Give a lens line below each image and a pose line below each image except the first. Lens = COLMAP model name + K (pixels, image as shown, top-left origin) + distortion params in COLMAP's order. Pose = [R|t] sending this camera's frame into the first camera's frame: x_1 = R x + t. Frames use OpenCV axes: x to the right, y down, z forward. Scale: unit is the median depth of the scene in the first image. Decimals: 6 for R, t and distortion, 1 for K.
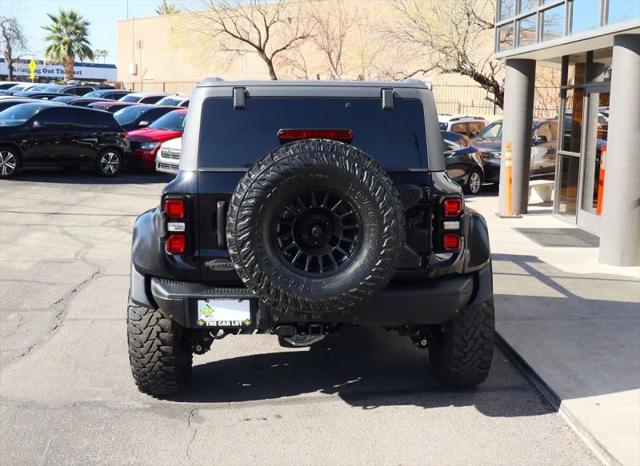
lens RADIAL K [[764.5, 0, 336.0], [0, 764.5, 234.8], [0, 0, 1]] dist [-0.130433, 0.056249]
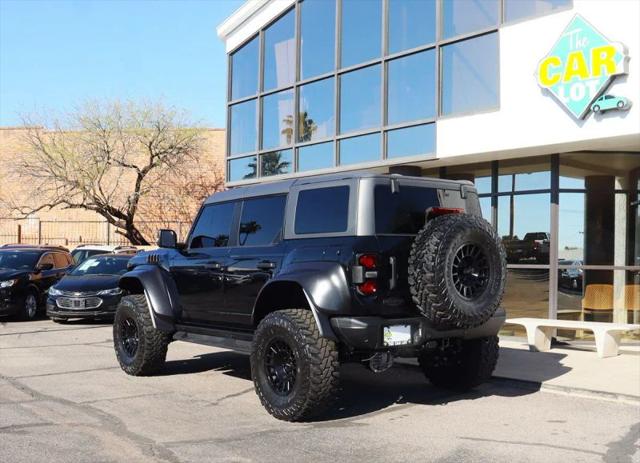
lens RADIAL K [[754.3, 0, 321.1], [0, 754.3, 292.6], [0, 0, 1]] dist [-0.109117, 0.030630]
pose [[0.830915, -0.035143, 0.555289, -0.926629], [0.096692, 0.991938, -0.081909, 0.111160], [-0.547934, 0.121751, 0.827614, -0.076727]]
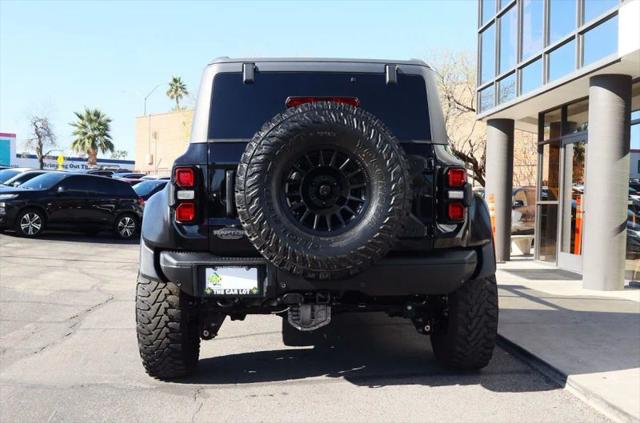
lens RADIAL K [[685.5, 0, 321.9], [0, 685.5, 249.9], [0, 0, 1]] dist [-0.117779, -0.009235]
pose [[0.999931, -0.004272, -0.010924, -0.016036], [0.003258, 0.995829, -0.091185, 0.129114], [0.011268, 0.091143, 0.995774, 0.087551]]
